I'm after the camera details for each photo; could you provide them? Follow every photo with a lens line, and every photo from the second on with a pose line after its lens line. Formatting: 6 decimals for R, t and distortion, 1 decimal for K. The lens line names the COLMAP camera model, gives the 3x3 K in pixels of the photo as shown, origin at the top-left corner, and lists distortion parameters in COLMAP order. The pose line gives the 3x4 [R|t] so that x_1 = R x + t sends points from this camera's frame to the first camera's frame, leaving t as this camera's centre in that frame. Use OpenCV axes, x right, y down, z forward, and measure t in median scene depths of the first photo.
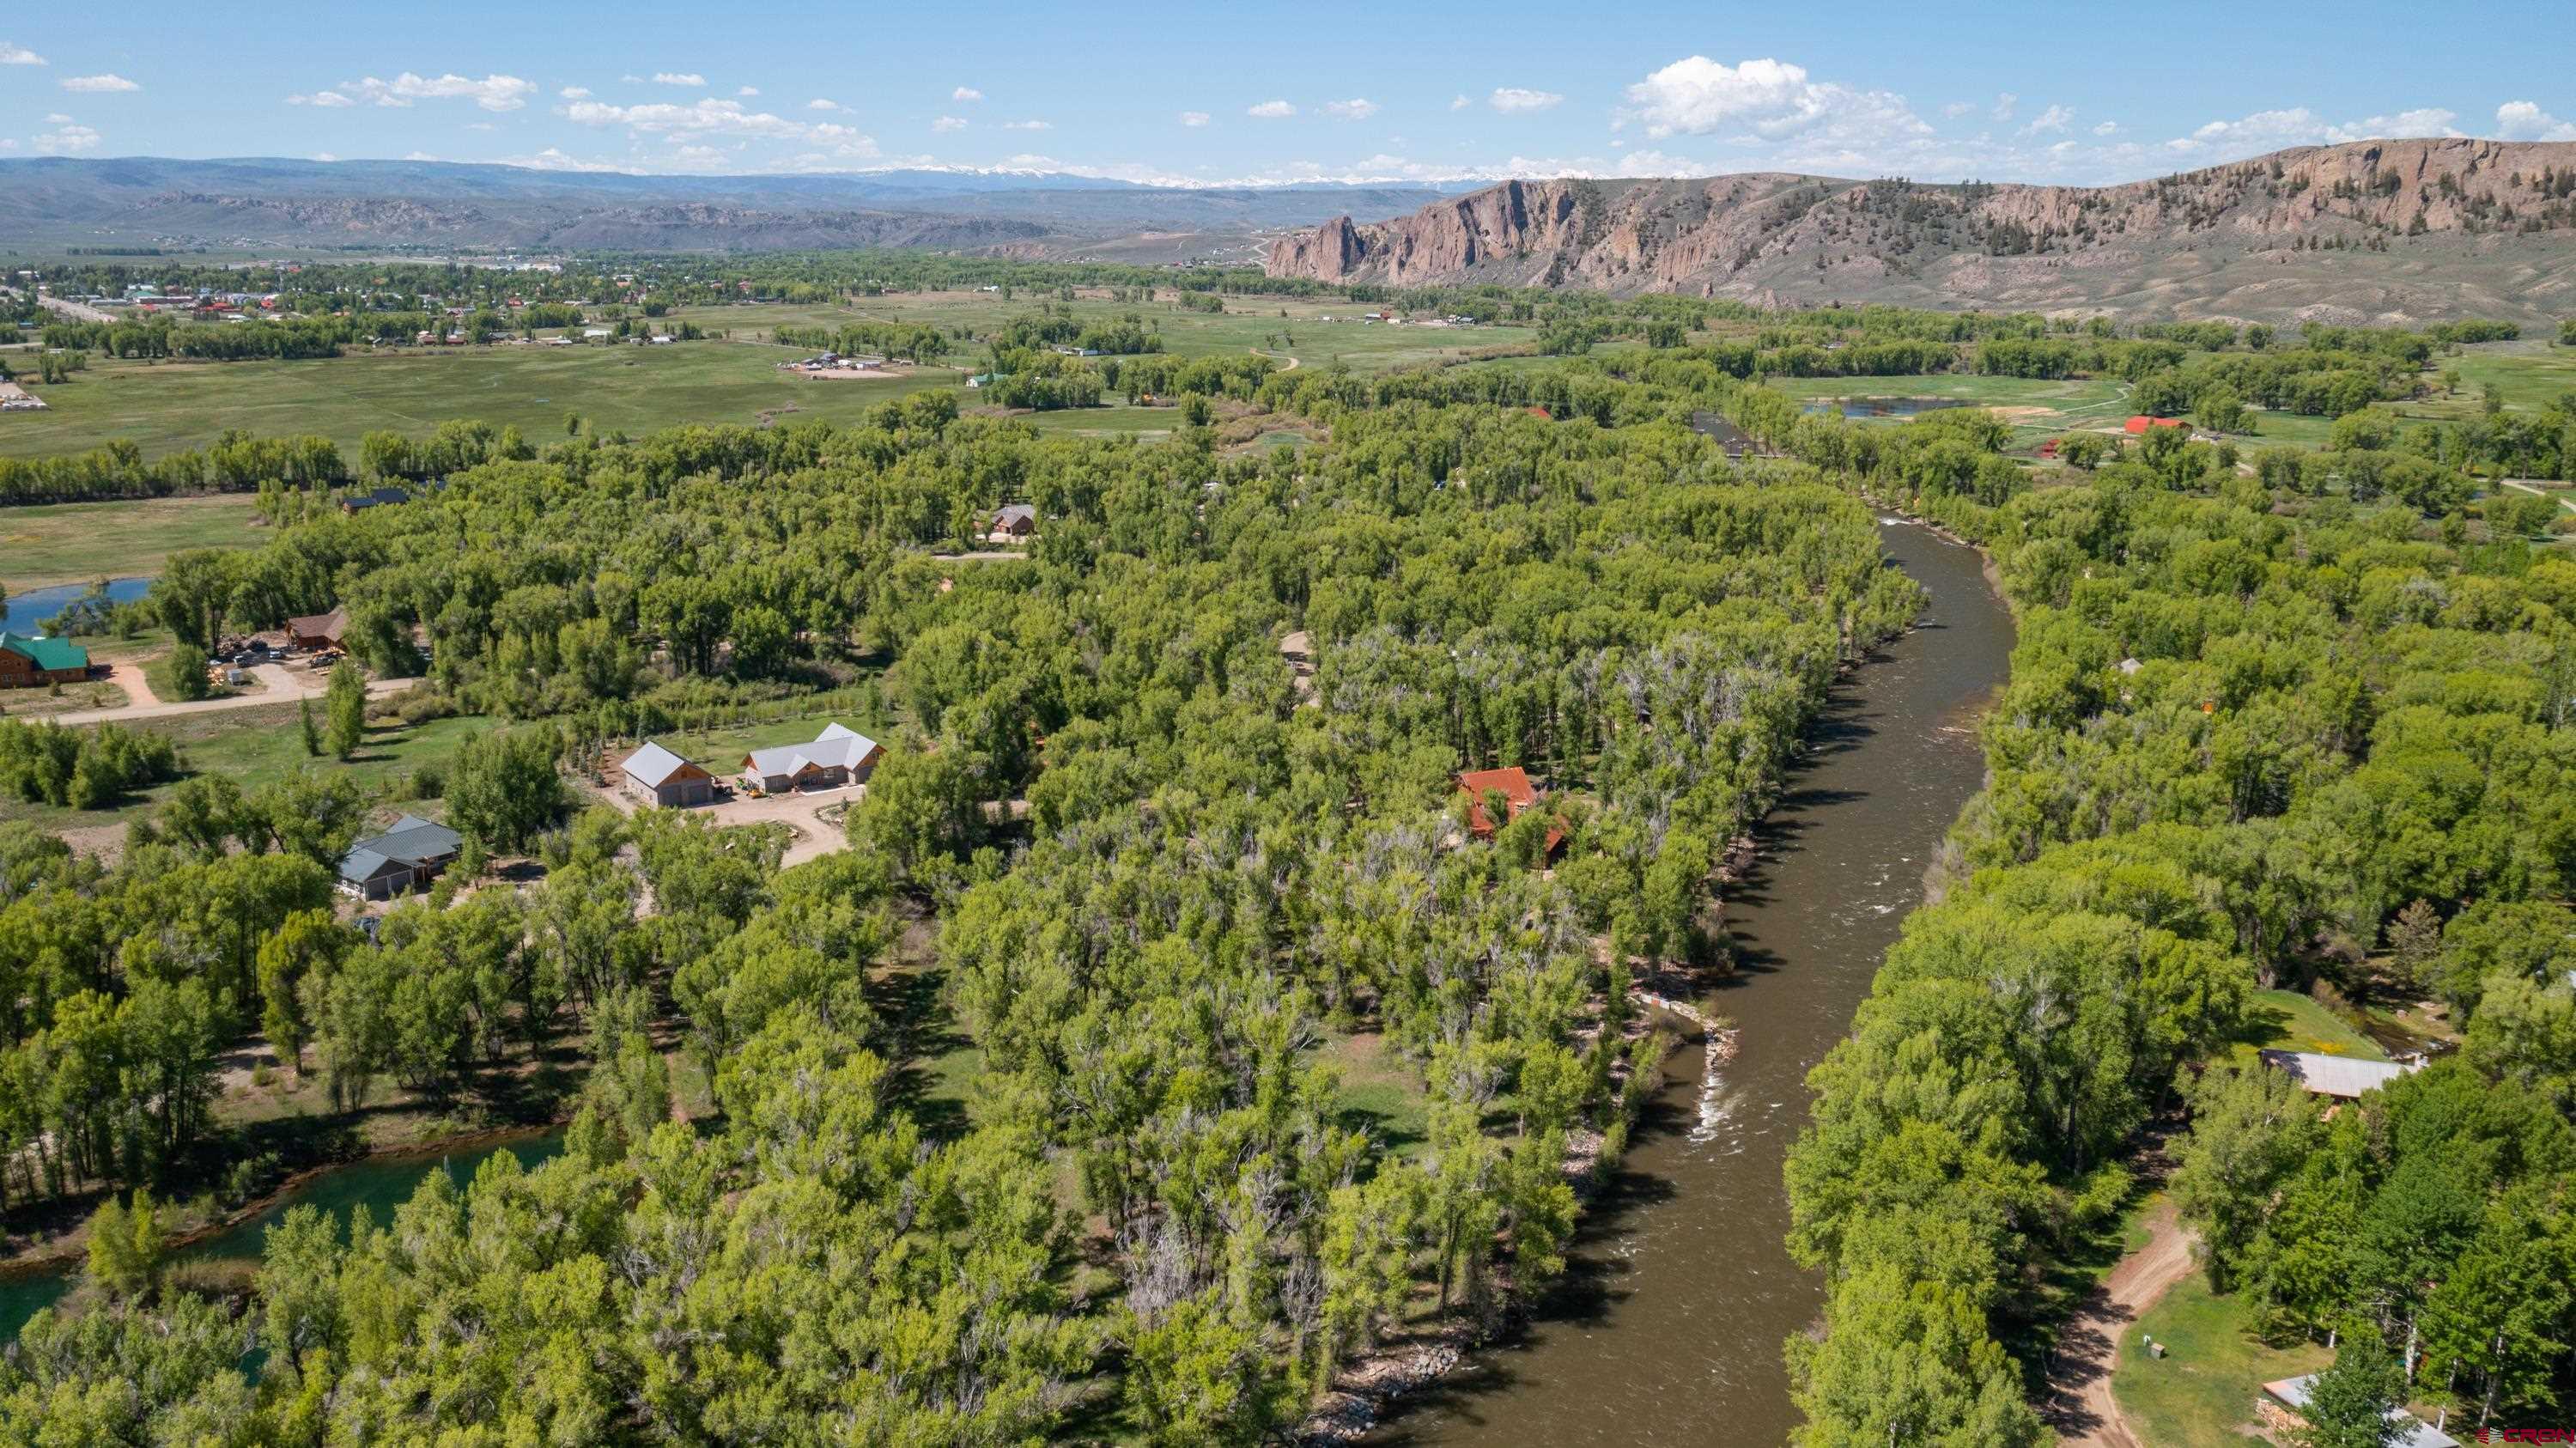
lens RADIAL K [[2028.6, 0, 1282.2], [0, 2028.6, 749.5], [0, 0, 1]] dist [-0.010024, 0.012442]
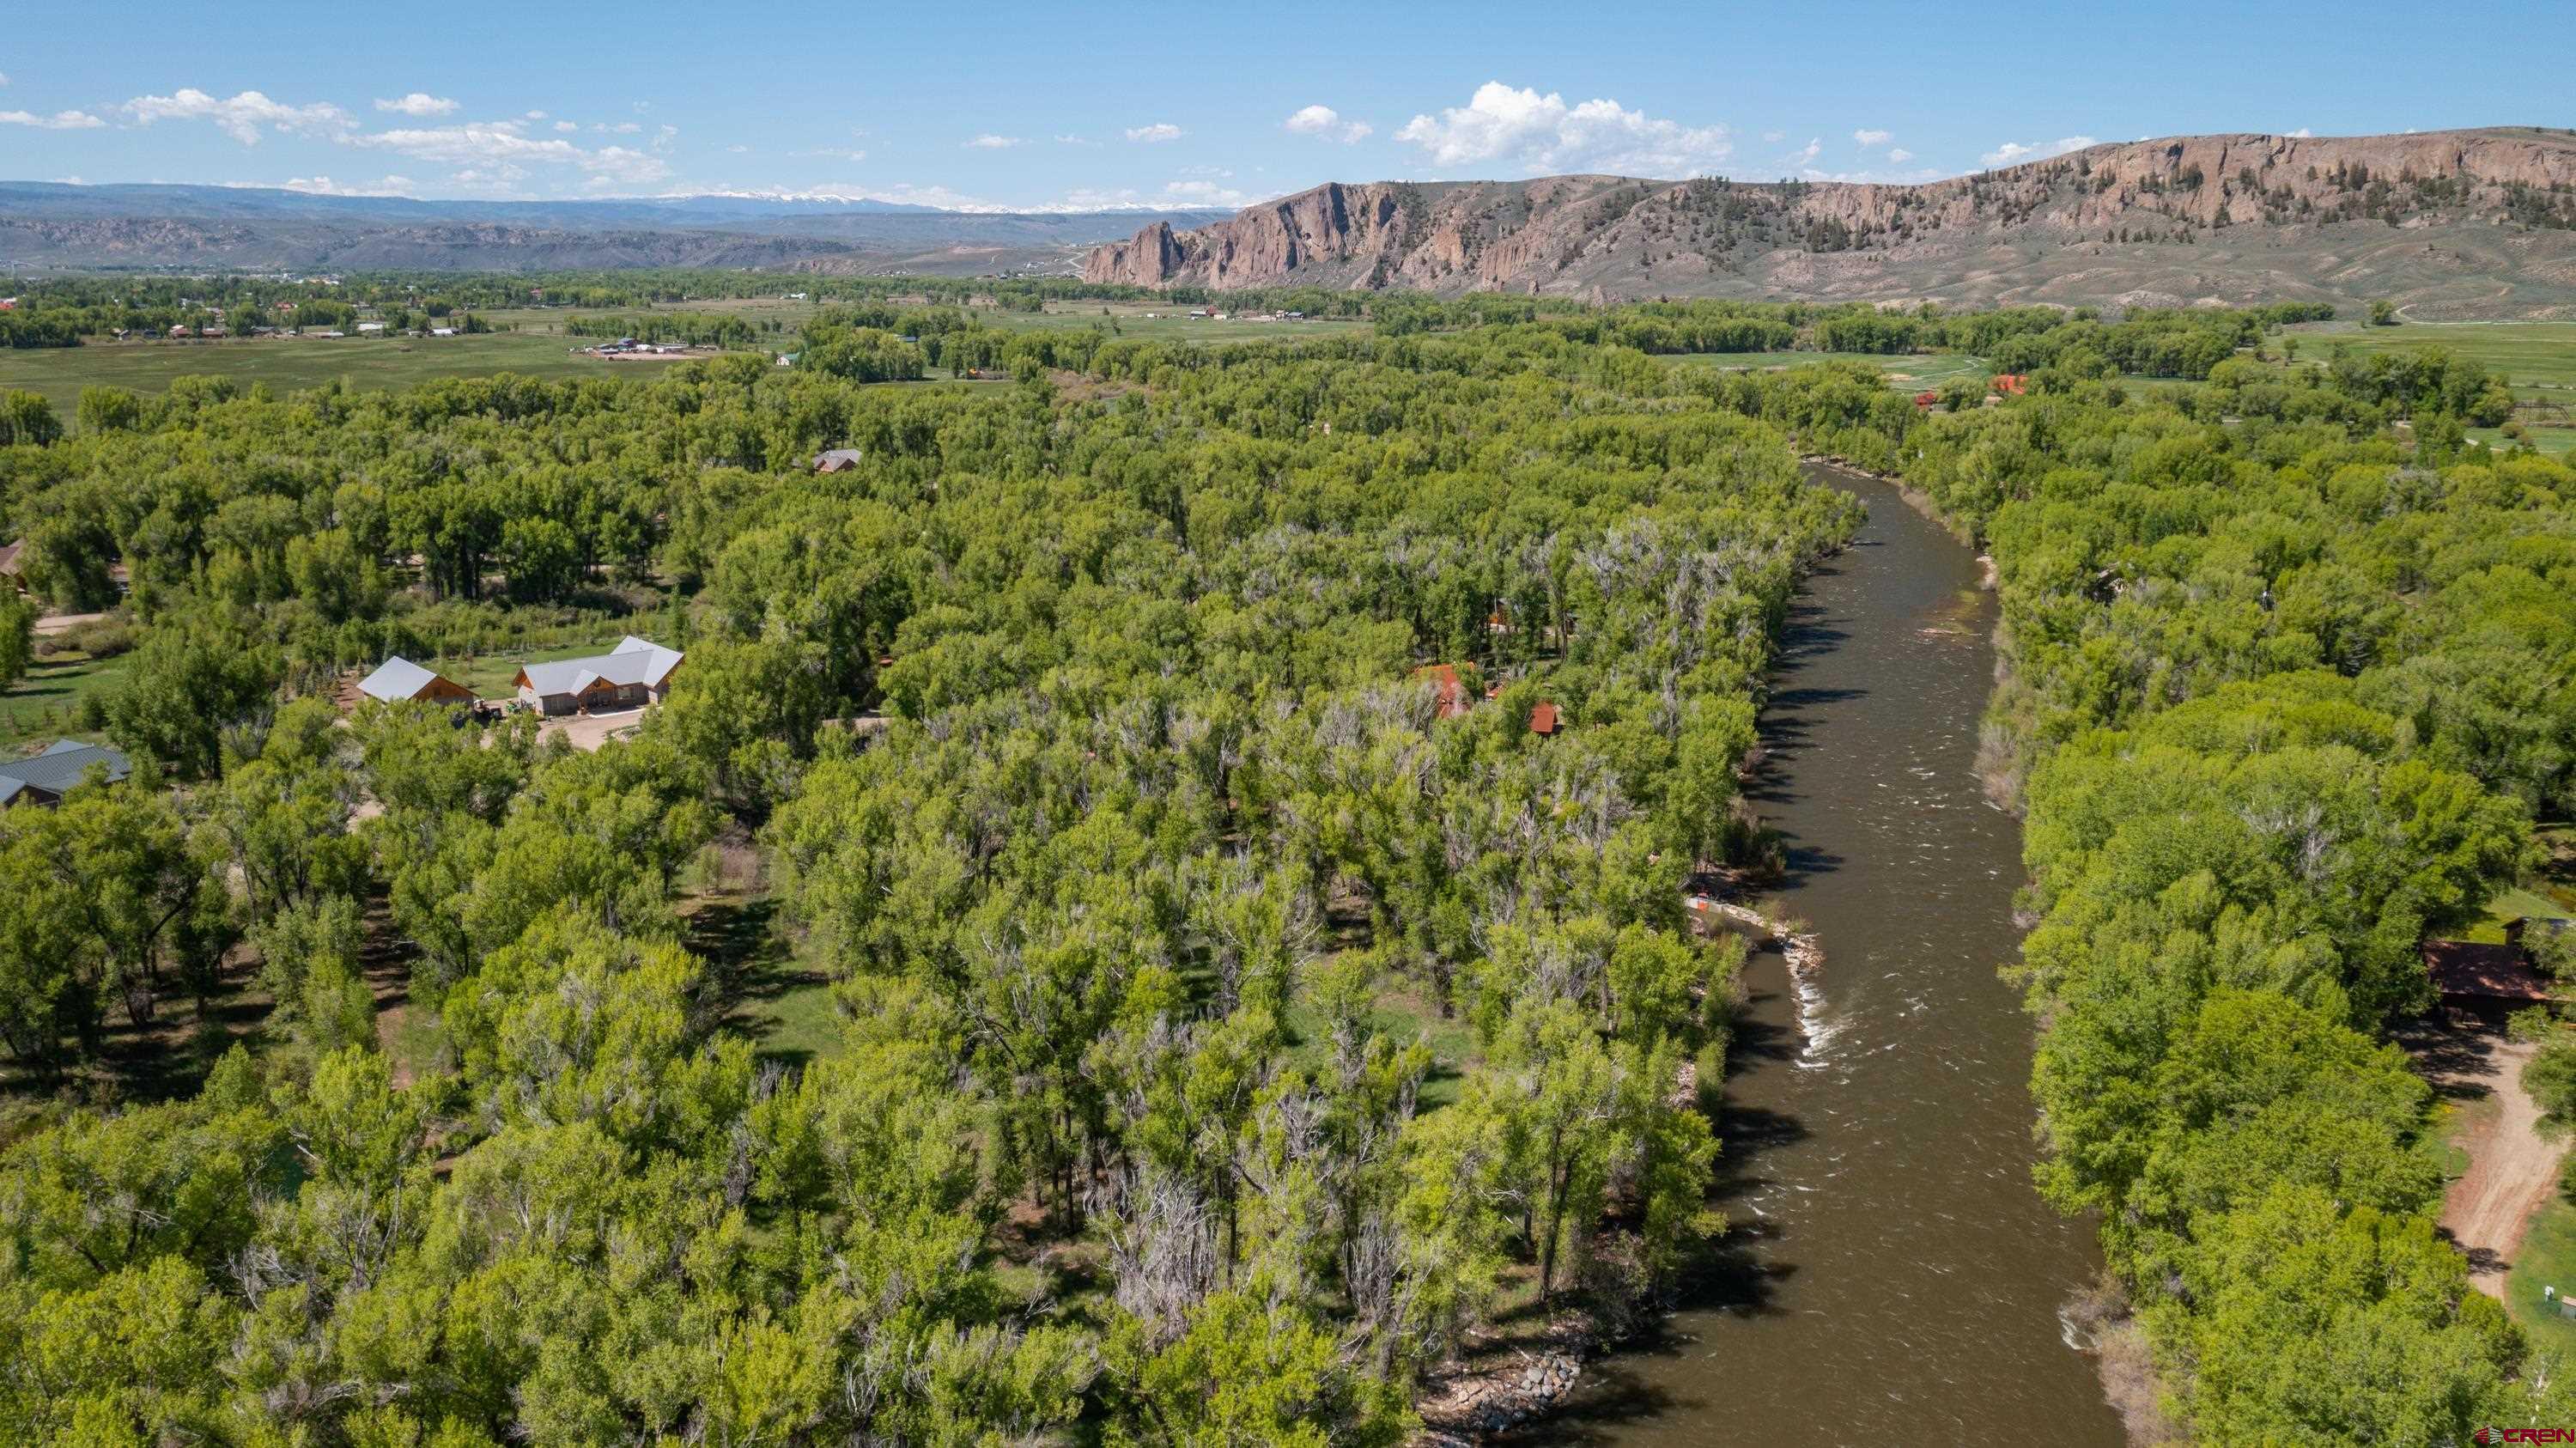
lens RADIAL K [[2045.4, 0, 1288.0], [0, 2045.4, 724.0], [0, 0, 1]] dist [-0.007440, 0.007978]
pose [[0.995770, -0.022157, 0.089172, -0.033598], [0.024219, 0.999462, -0.022103, 0.051107], [-0.088634, 0.024169, 0.995771, 0.169882]]
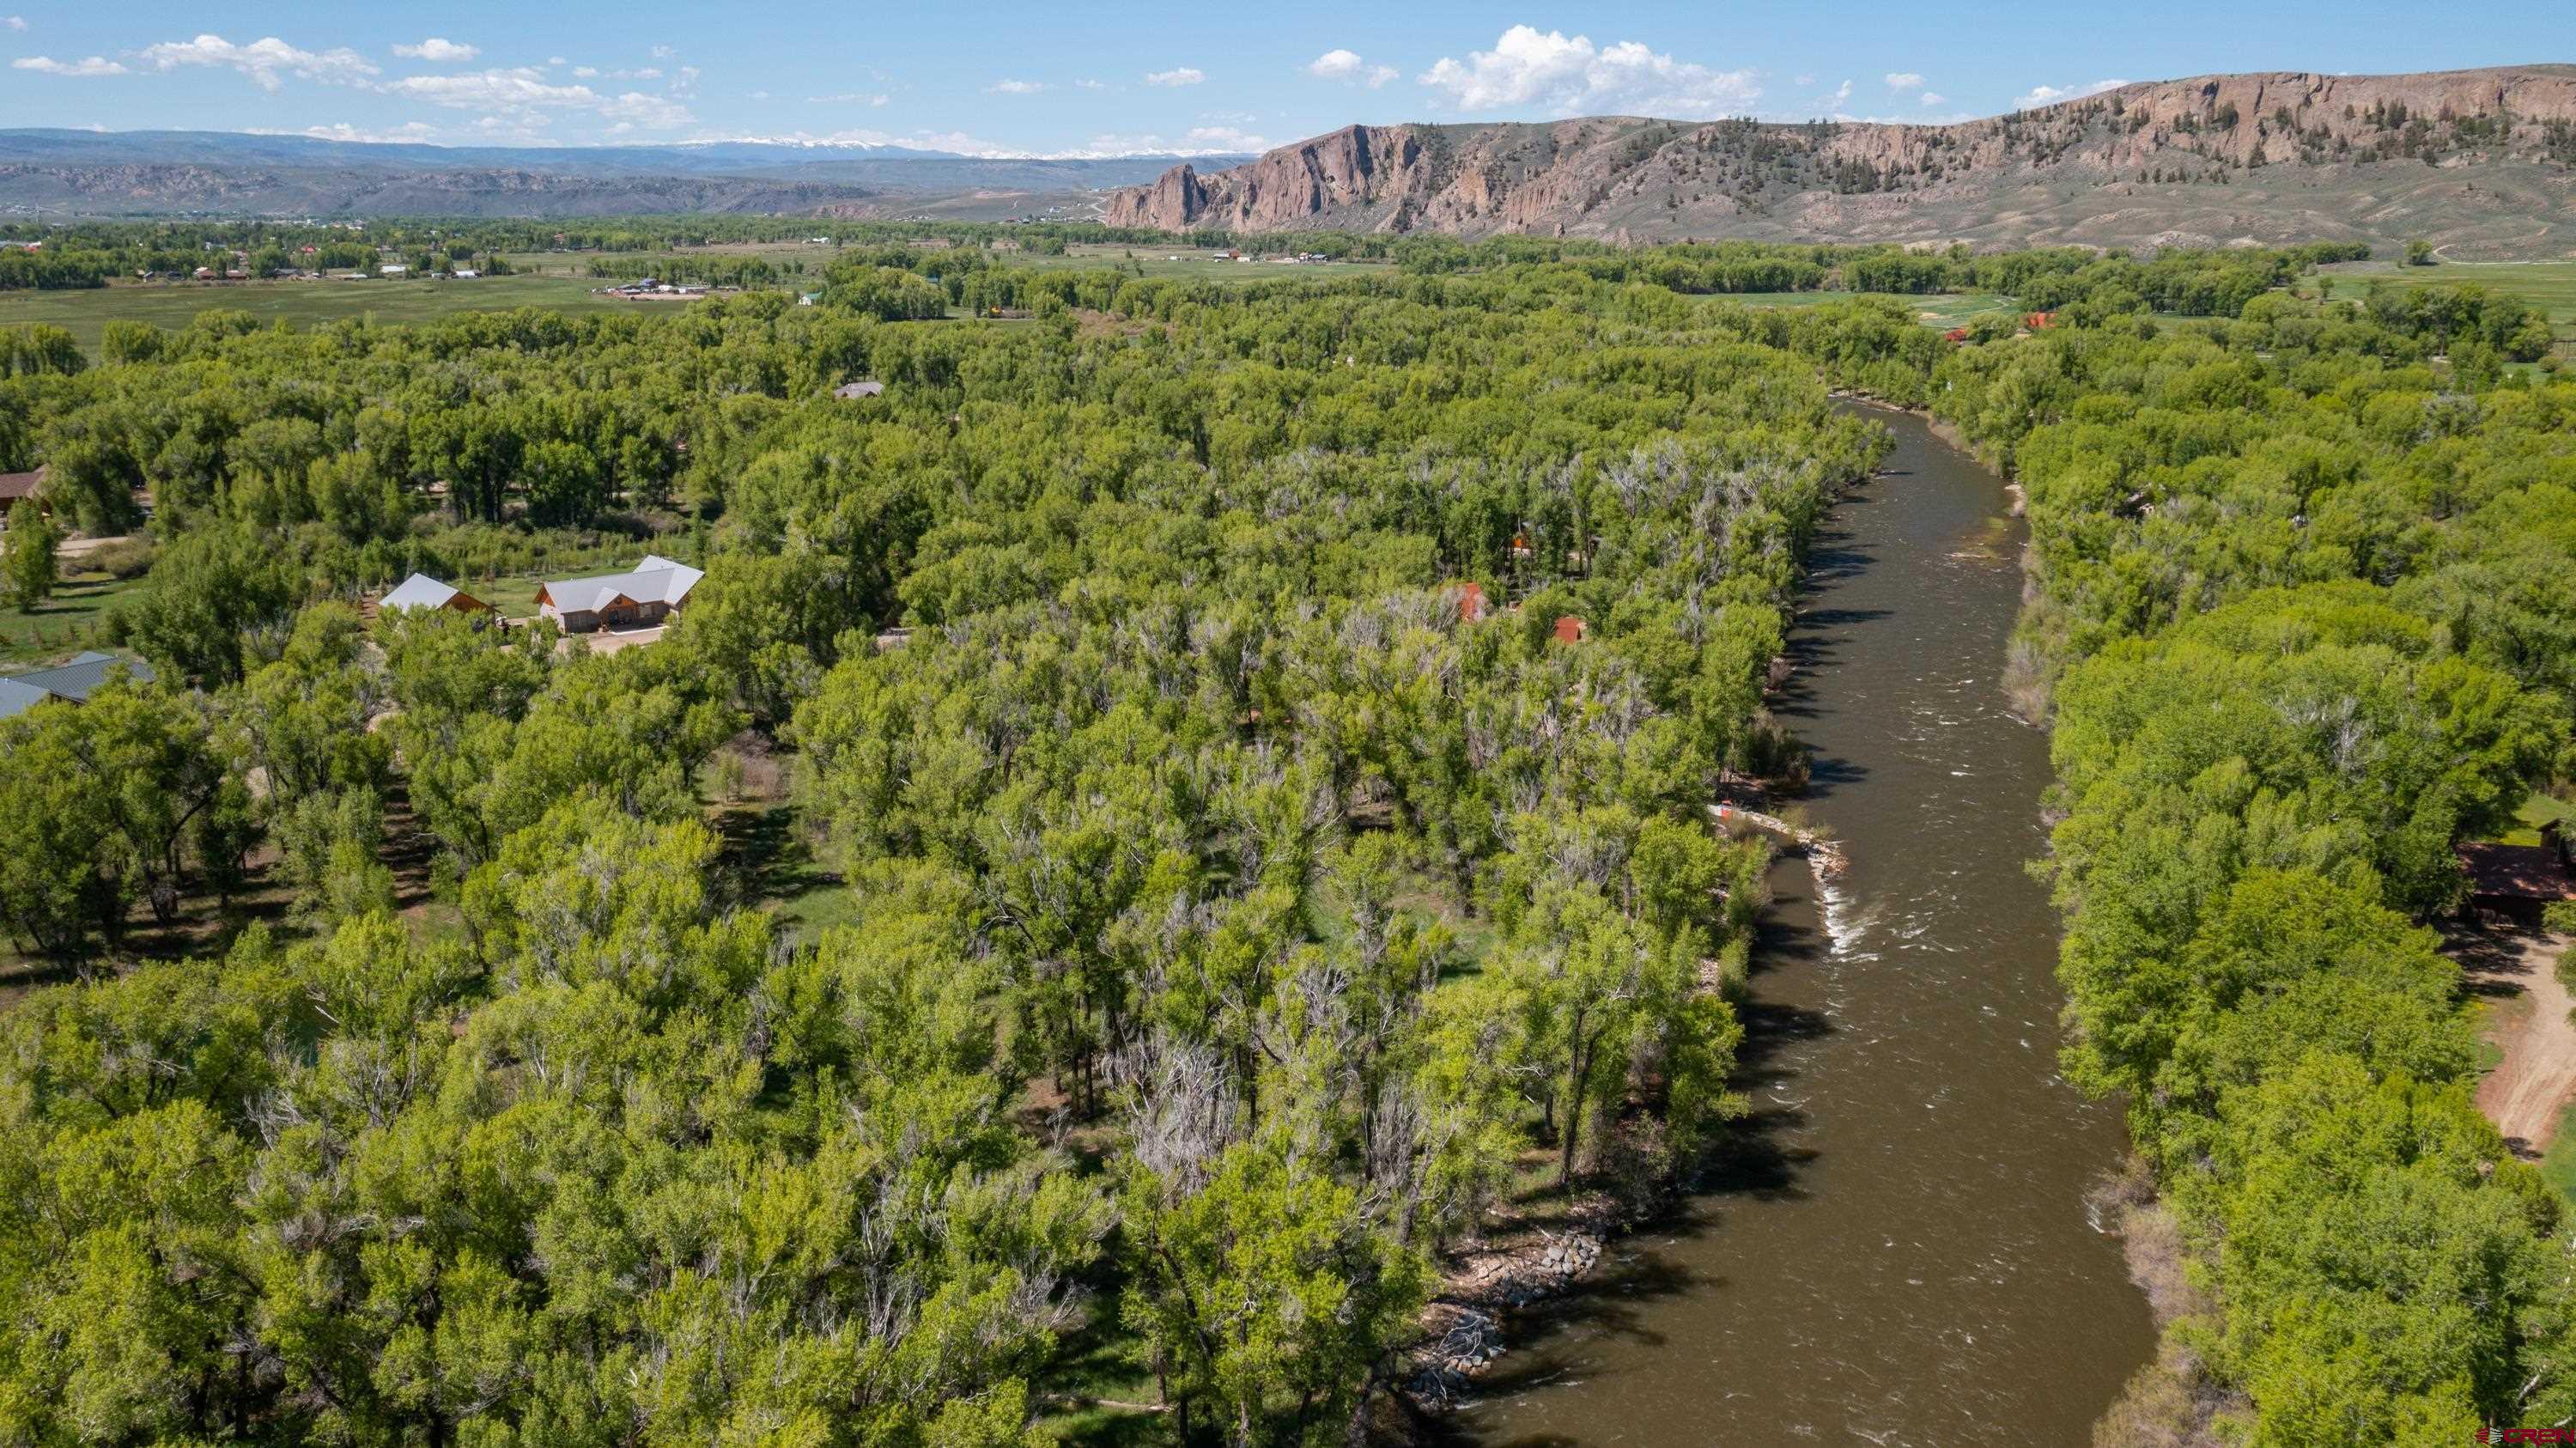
lens RADIAL K [[2045.4, 0, 1288.0], [0, 2045.4, 724.0], [0, 0, 1]] dist [-0.007440, 0.007978]
pose [[0.996741, -0.022770, 0.077391, -0.033164], [0.022615, 0.999740, 0.002882, 0.063340], [-0.077436, -0.001122, 0.996997, 0.173284]]
